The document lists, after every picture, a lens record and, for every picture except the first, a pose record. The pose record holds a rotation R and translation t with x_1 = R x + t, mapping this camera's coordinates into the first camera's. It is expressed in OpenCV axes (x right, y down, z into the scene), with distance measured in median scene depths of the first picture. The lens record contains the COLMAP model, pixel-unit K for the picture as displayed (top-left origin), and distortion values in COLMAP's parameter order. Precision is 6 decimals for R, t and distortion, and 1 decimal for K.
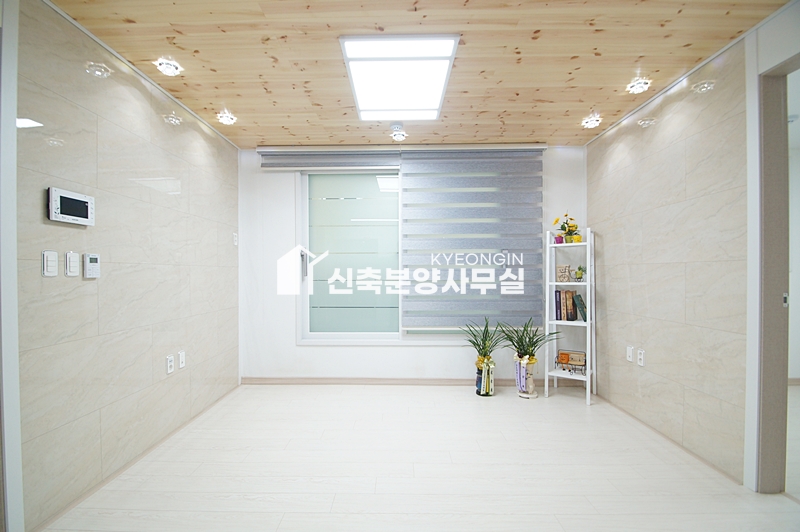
lens RADIAL K [[352.4, 0, 391.9], [0, 352.4, 275.2], [0, 0, 1]] dist [0.003539, -0.010724]
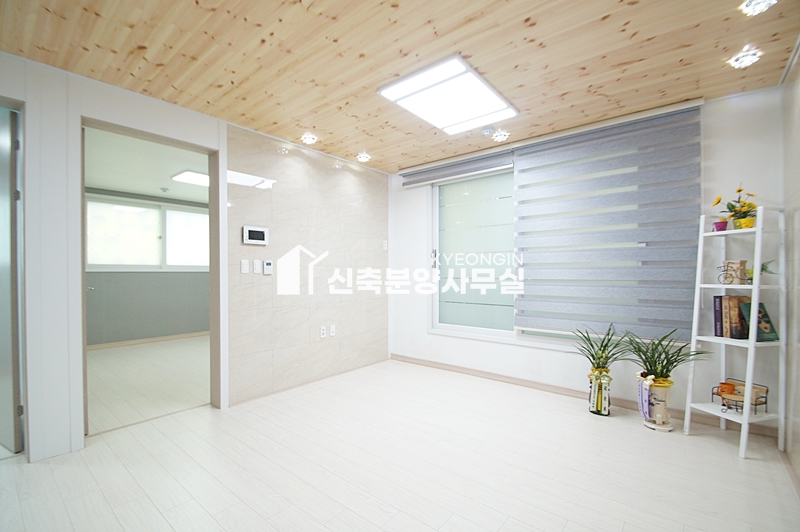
lens RADIAL K [[352.4, 0, 391.6], [0, 352.4, 273.3], [0, 0, 1]] dist [0.003539, -0.010724]
pose [[0.775929, 0.003724, -0.630810, 0.413286], [-0.004260, 0.999991, 0.000663, -0.000168], [0.630806, 0.002173, 0.775937, 0.013010]]
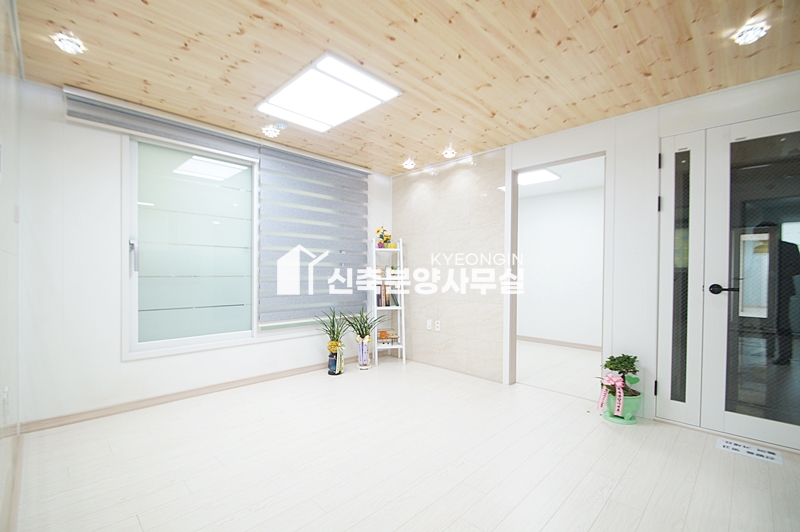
lens RADIAL K [[352.4, 0, 391.0], [0, 352.4, 275.2], [0, 0, 1]] dist [0.003539, -0.010724]
pose [[0.695694, 0.002103, 0.718336, -0.453534], [-0.007365, 0.999964, 0.004206, 0.004611], [-0.718301, -0.008217, 0.695684, 0.055630]]
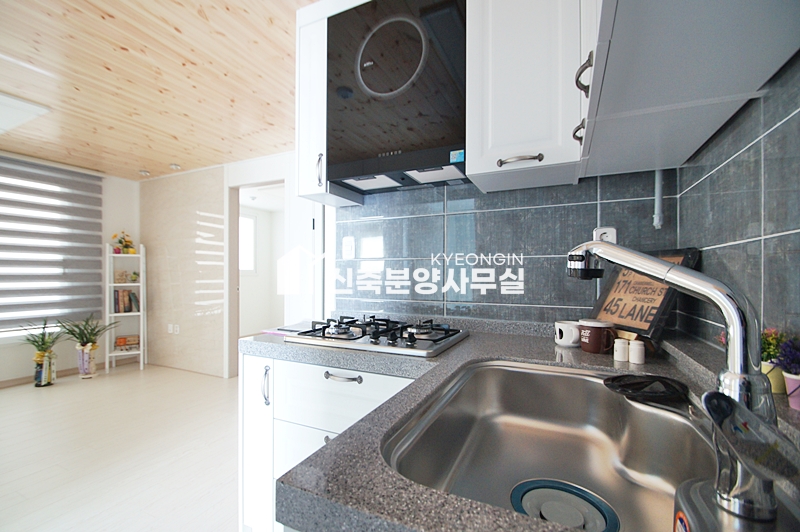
lens RADIAL K [[352.4, 0, 392.1], [0, 352.4, 275.5], [0, 0, 1]] dist [0.003539, -0.010724]
pose [[0.411651, -0.000842, 0.911341, -0.294520], [0.001782, 0.999998, 0.000119, -0.008723], [-0.911340, 0.001575, 0.411651, -0.463124]]
